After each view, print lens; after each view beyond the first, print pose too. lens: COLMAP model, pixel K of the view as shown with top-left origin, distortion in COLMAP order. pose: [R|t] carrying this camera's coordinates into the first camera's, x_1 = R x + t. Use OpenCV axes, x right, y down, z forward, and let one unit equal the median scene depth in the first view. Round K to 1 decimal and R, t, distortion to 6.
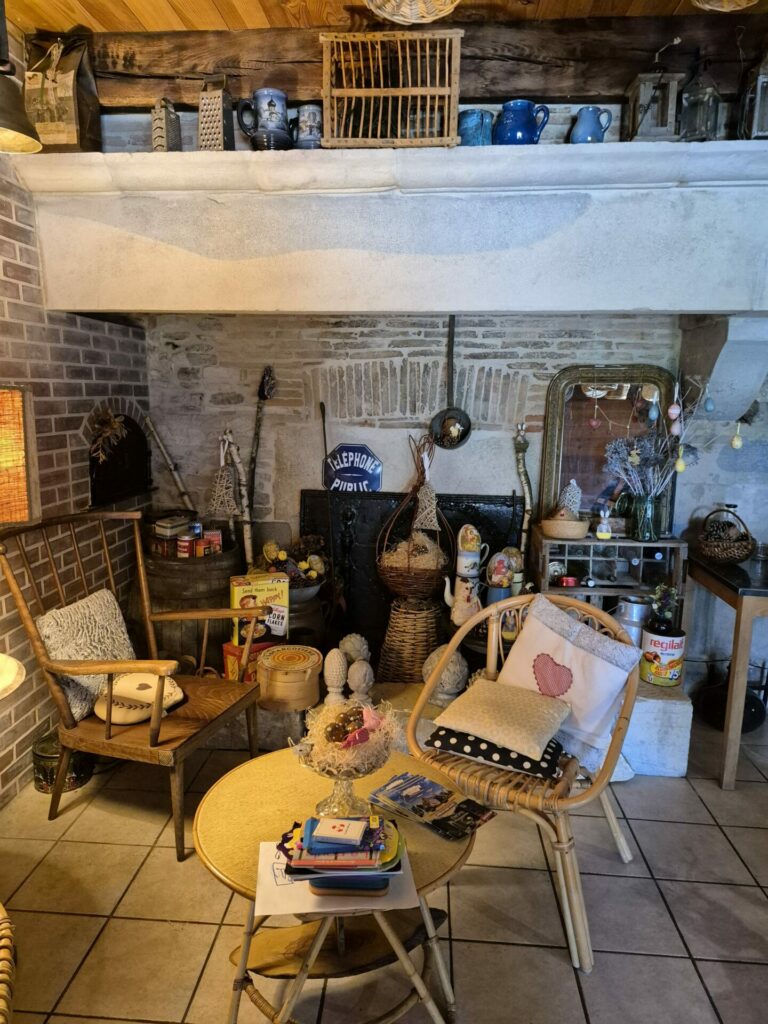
lens RADIAL K [[712.2, 0, 381.0], [0, 712.2, 515.3], [0, 0, 1]] dist [-0.009650, -0.022838]
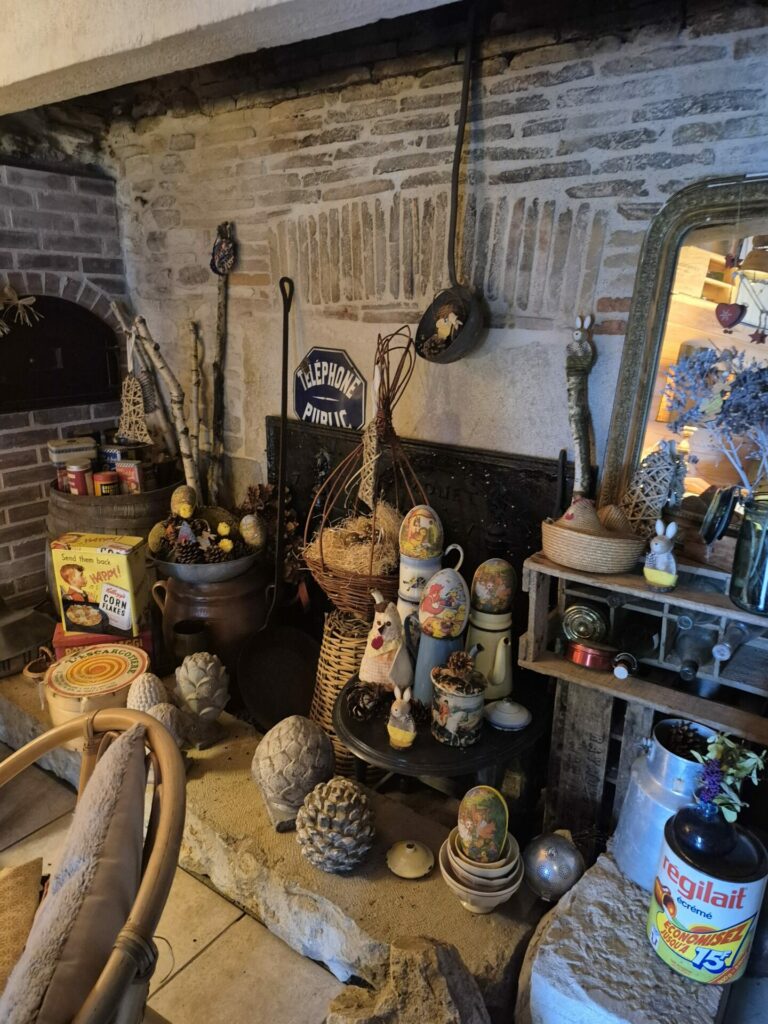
lens RADIAL K [[712.2, 0, 389.3], [0, 712.2, 539.9], [0, 0, 1]] dist [-0.009650, -0.022838]
pose [[0.855664, 0.167409, -0.489707, 0.345151], [-0.098573, 0.981633, 0.163341, -0.043737], [0.508057, -0.091493, 0.856450, 0.495167]]
